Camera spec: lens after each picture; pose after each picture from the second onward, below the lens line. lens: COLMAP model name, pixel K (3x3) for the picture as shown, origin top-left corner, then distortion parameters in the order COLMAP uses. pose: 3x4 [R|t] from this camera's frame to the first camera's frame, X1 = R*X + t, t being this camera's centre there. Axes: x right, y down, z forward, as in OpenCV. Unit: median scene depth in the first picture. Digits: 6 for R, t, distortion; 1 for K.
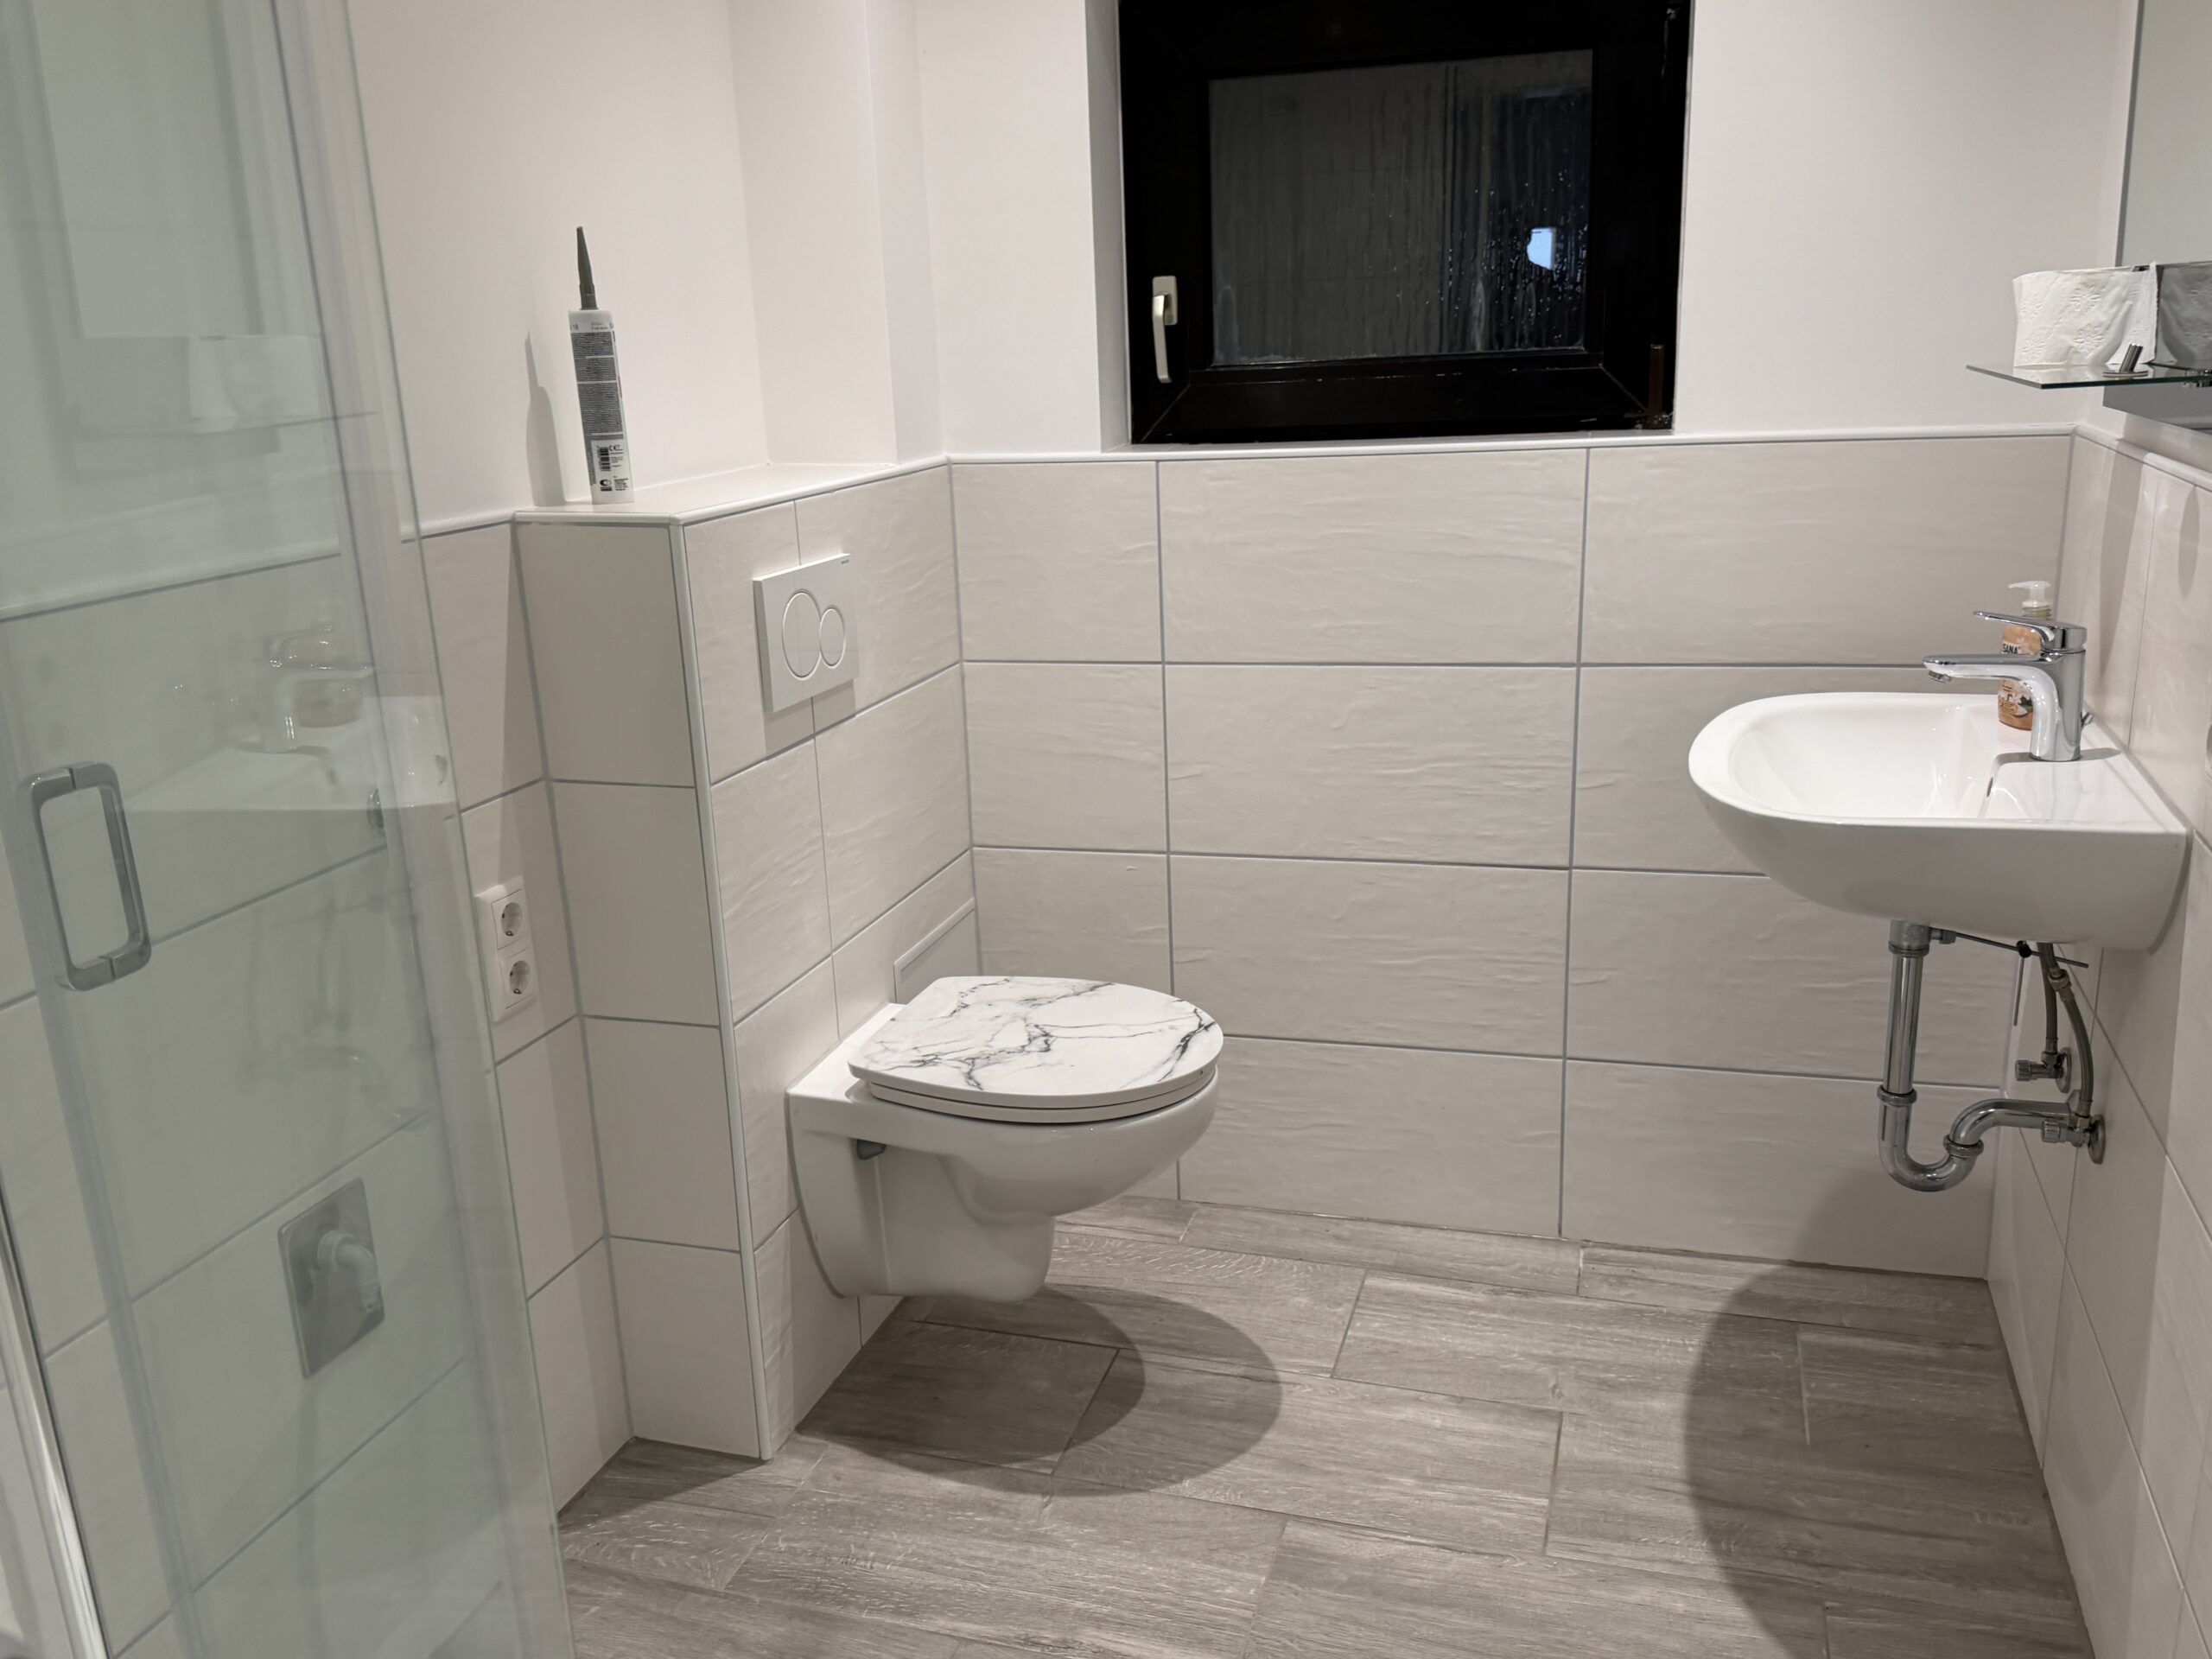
lens RADIAL K [[1744.9, 0, 1102.2], [0, 1744.9, 841.0], [0, 0, 1]] dist [0.162570, -0.307121]
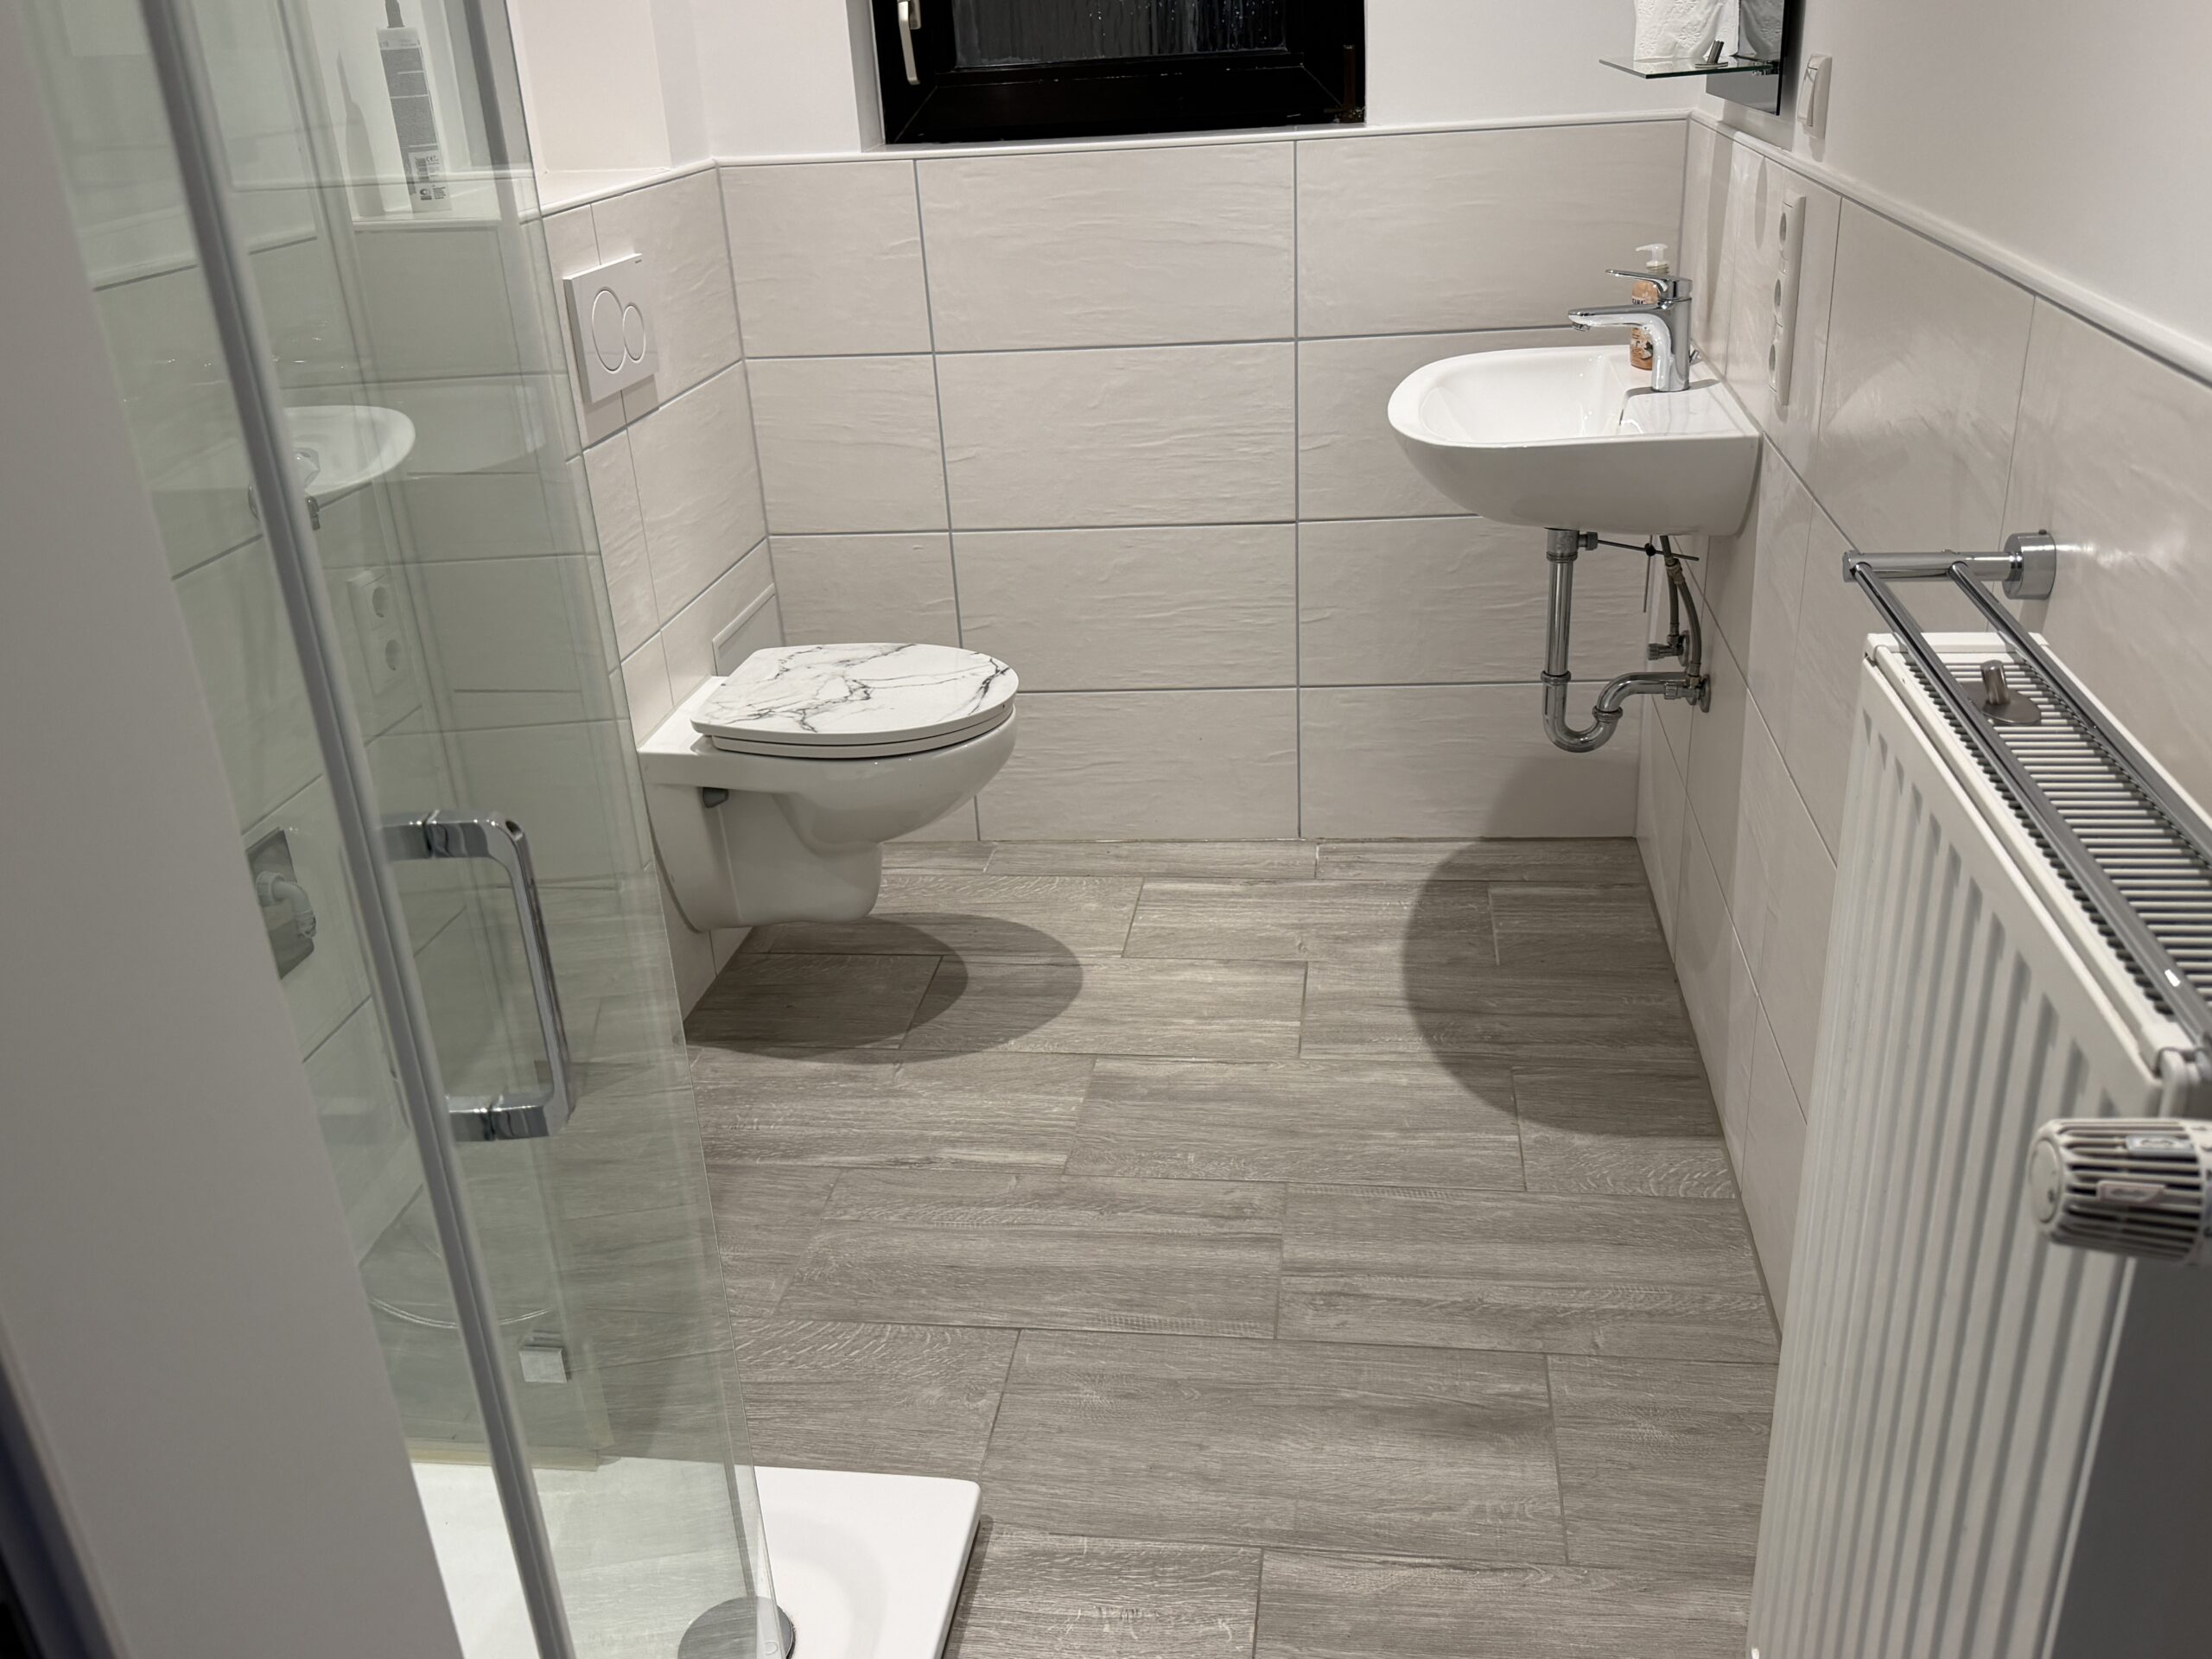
lens RADIAL K [[1793.5, 0, 1106.0], [0, 1793.5, 829.5], [0, 0, 1]] dist [0.179373, -0.404143]
pose [[0.985391, -0.080055, 0.150319, -0.060009], [0.059911, 0.989160, 0.134061, 0.053791], [-0.159422, -0.123097, 0.979506, -0.191978]]
